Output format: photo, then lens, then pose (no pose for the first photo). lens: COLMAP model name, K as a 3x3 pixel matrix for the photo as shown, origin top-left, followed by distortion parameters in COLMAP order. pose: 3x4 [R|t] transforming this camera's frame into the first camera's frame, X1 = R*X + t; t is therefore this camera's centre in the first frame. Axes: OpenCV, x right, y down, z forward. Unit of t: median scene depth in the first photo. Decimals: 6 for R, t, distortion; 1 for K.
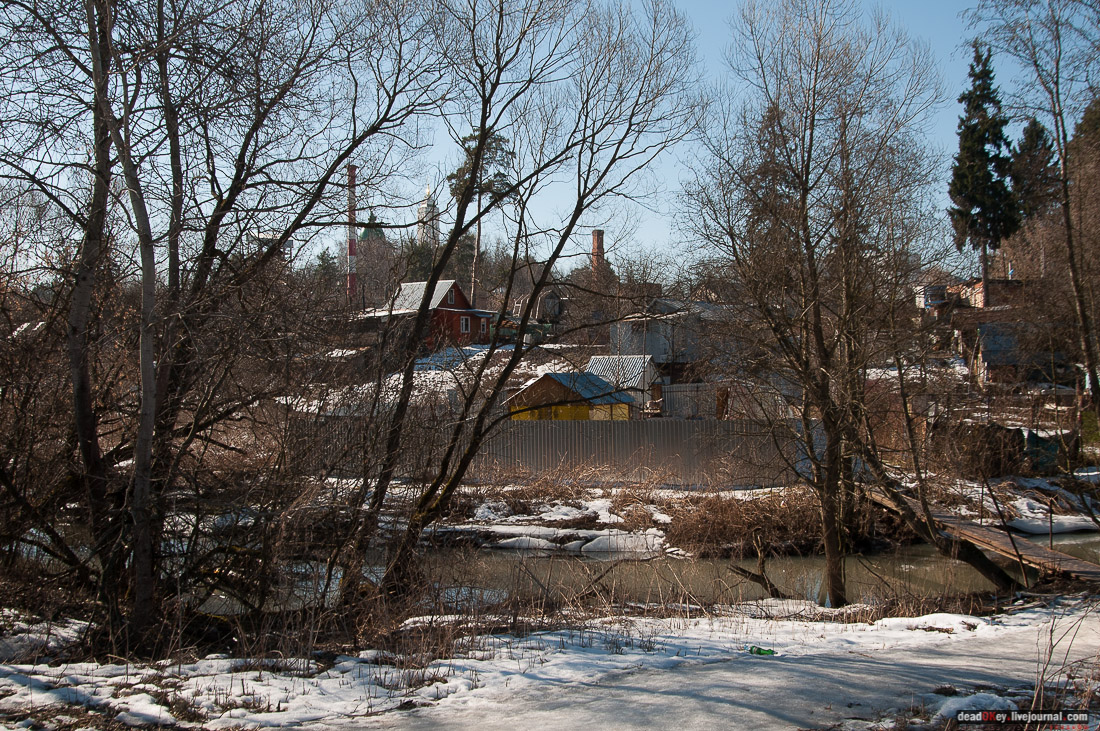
lens RADIAL K [[1146.9, 0, 550.0], [0, 1146.9, 365.5], [0, 0, 1]] dist [-0.083924, 0.004010]
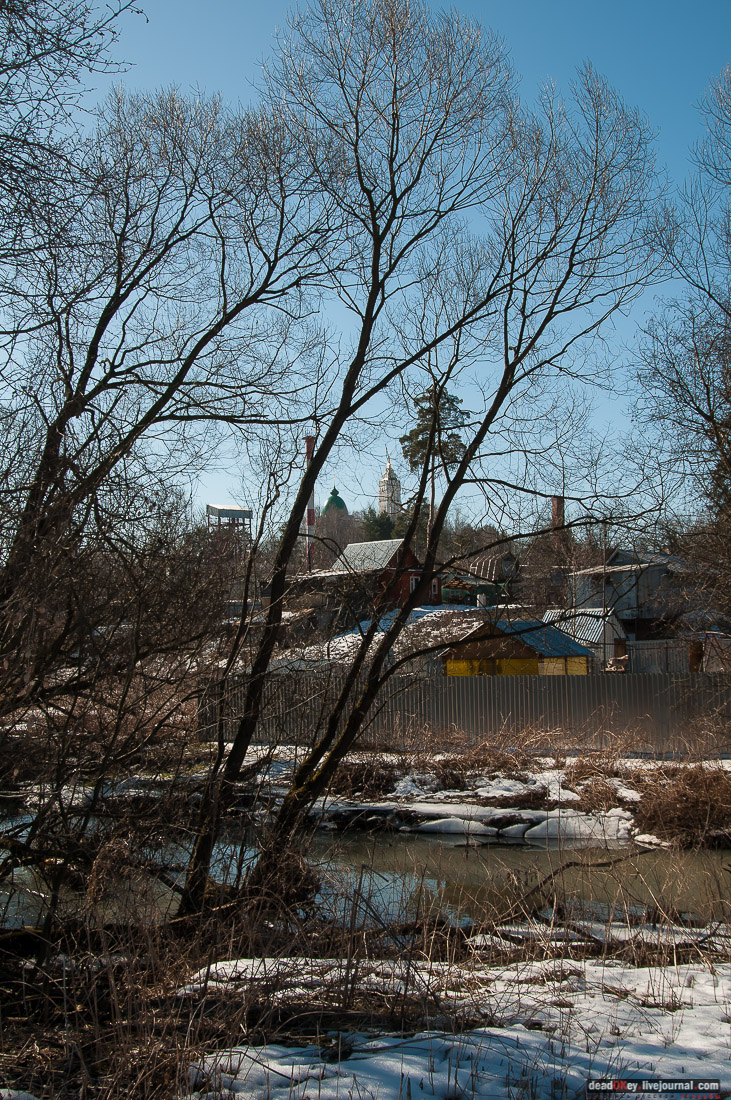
lens RADIAL K [[1146.9, 0, 366.2], [0, 1146.9, 532.6], [0, 0, 1]] dist [-0.083924, 0.004010]
pose [[0.991961, -0.019188, -0.125081, 0.019644], [0.007938, 0.995925, -0.089831, 0.022222], [0.126295, 0.088116, 0.988071, 0.187072]]
